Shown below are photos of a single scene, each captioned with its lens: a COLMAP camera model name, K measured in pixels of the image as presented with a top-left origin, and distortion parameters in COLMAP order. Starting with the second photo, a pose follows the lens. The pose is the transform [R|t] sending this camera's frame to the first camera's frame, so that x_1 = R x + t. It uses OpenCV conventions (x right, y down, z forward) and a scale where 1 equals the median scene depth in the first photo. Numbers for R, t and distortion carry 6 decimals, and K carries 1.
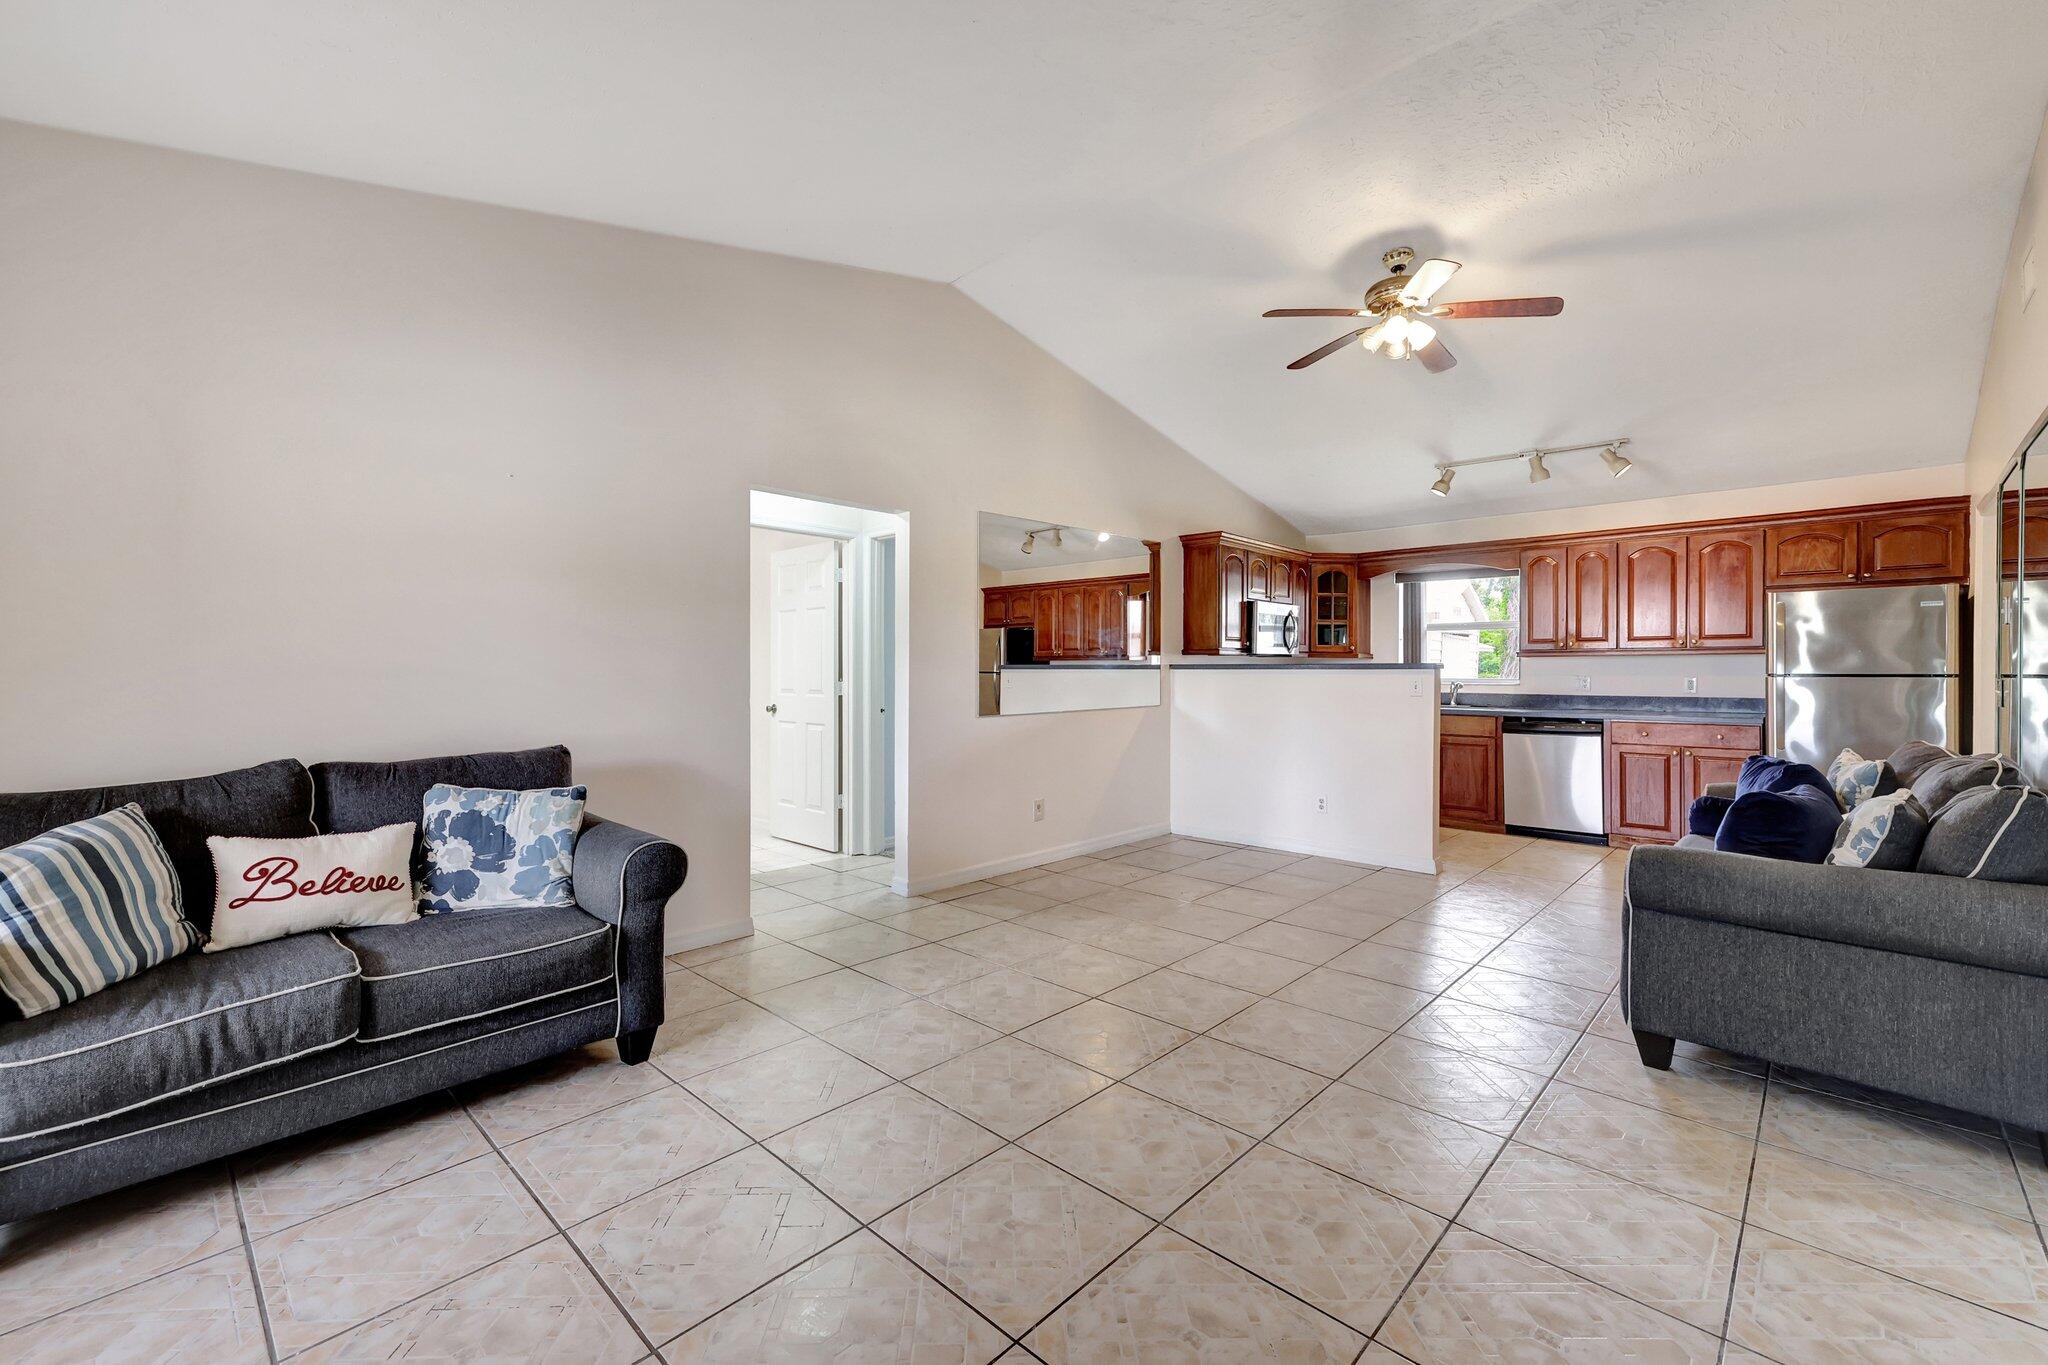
lens RADIAL K [[853.7, 0, 1013.8], [0, 853.7, 679.7], [0, 0, 1]] dist [-0.000563, 0.000167]
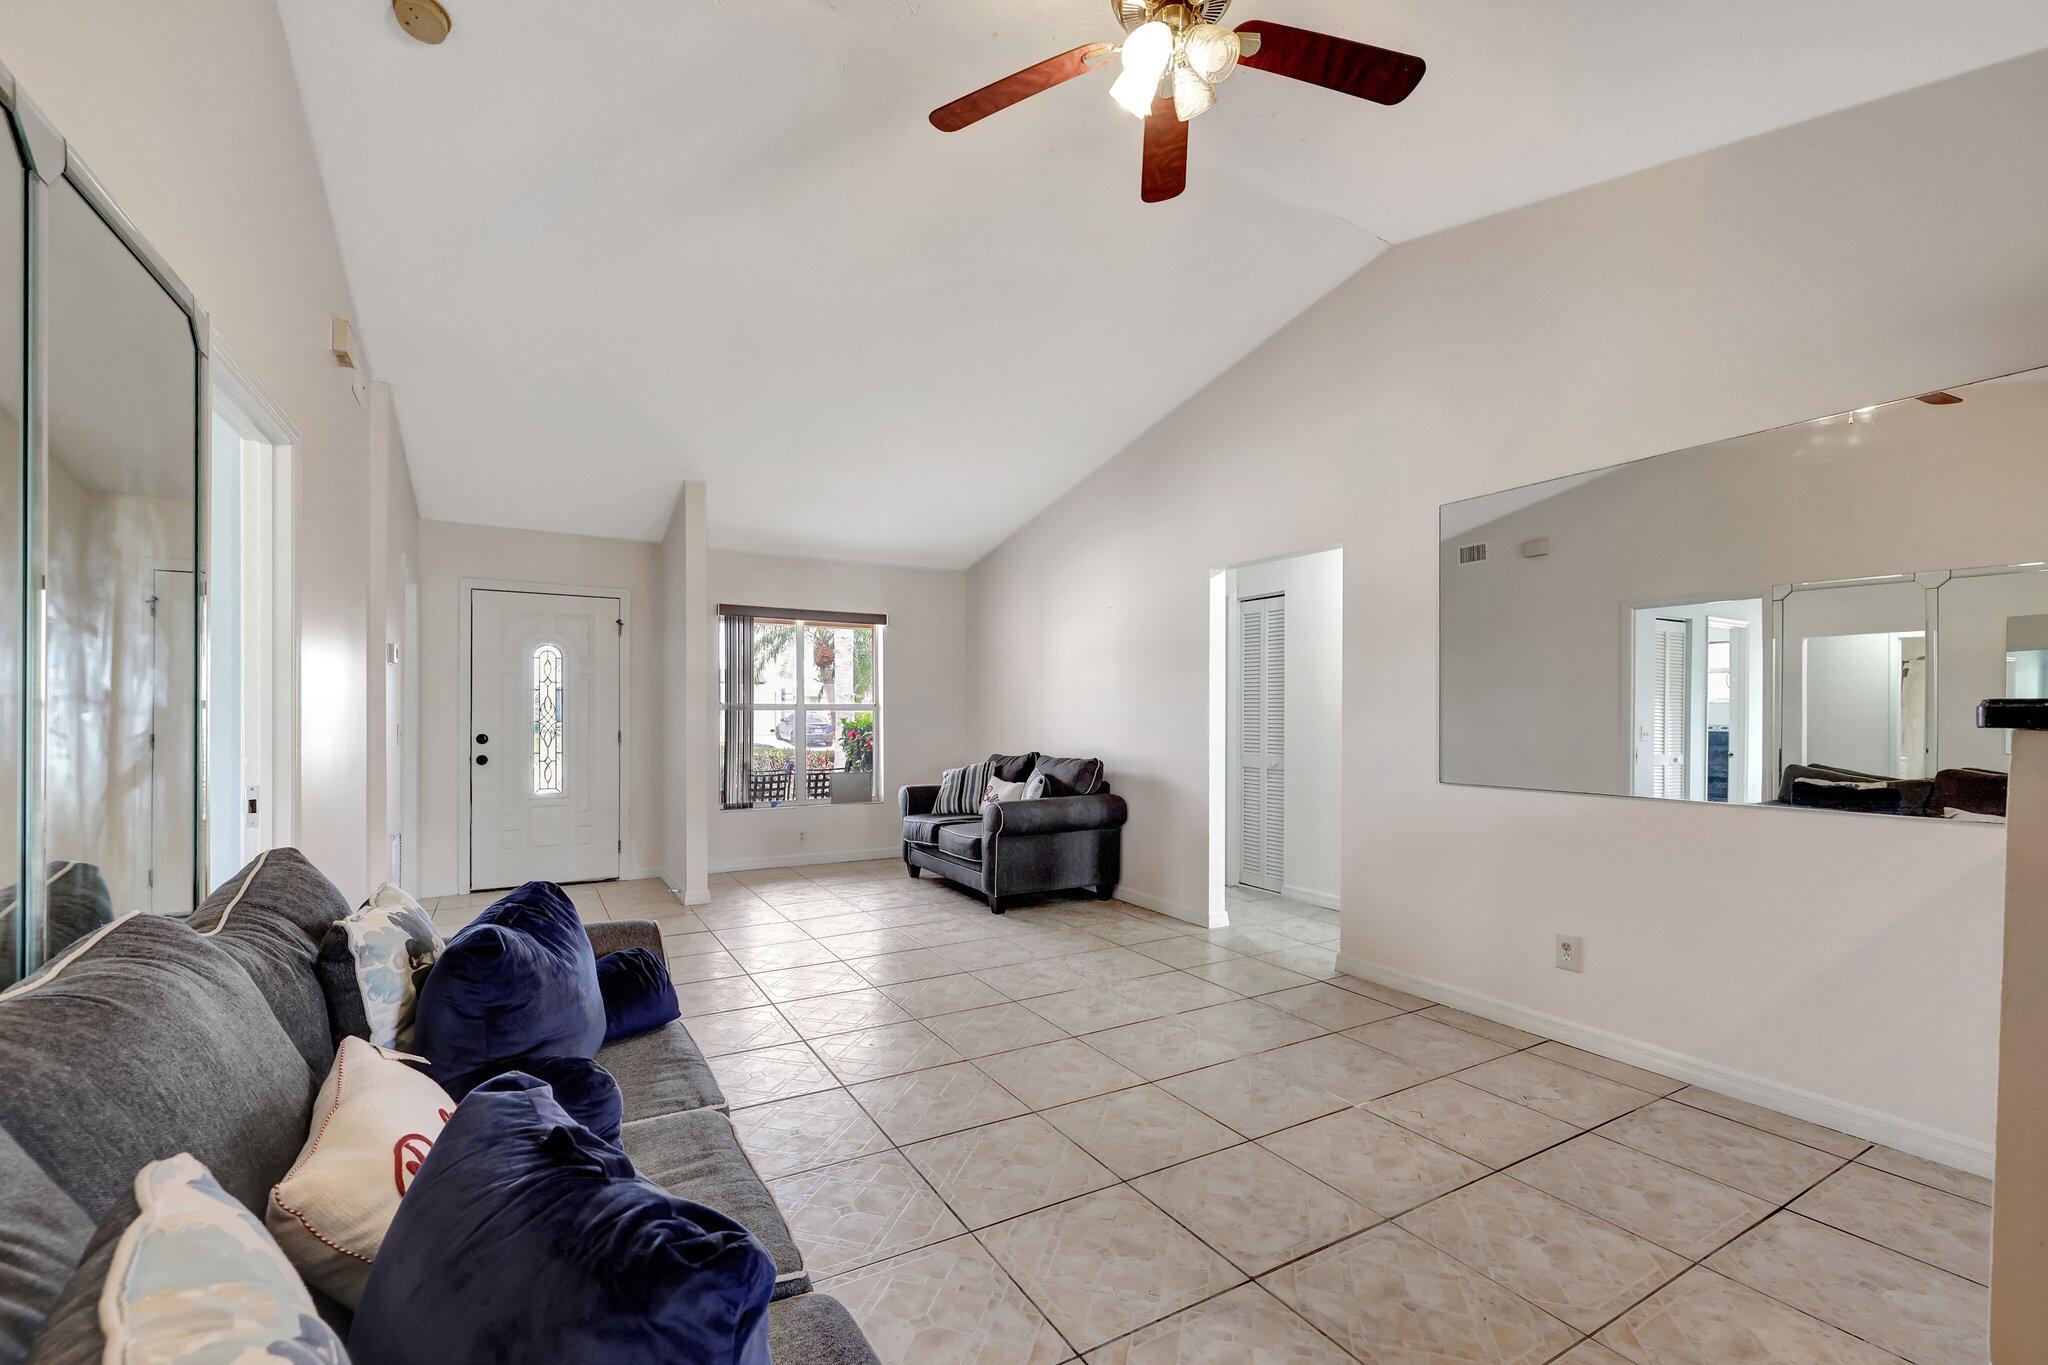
lens RADIAL K [[853.7, 0, 1011.8], [0, 853.7, 710.3], [0, 0, 1]] dist [-0.000563, 0.000167]
pose [[-0.281754, -0.005290, -0.959472, 1.366028], [-0.018011, 0.999838, -0.000224, -0.022452], [0.959317, 0.017218, -0.281804, 1.488977]]
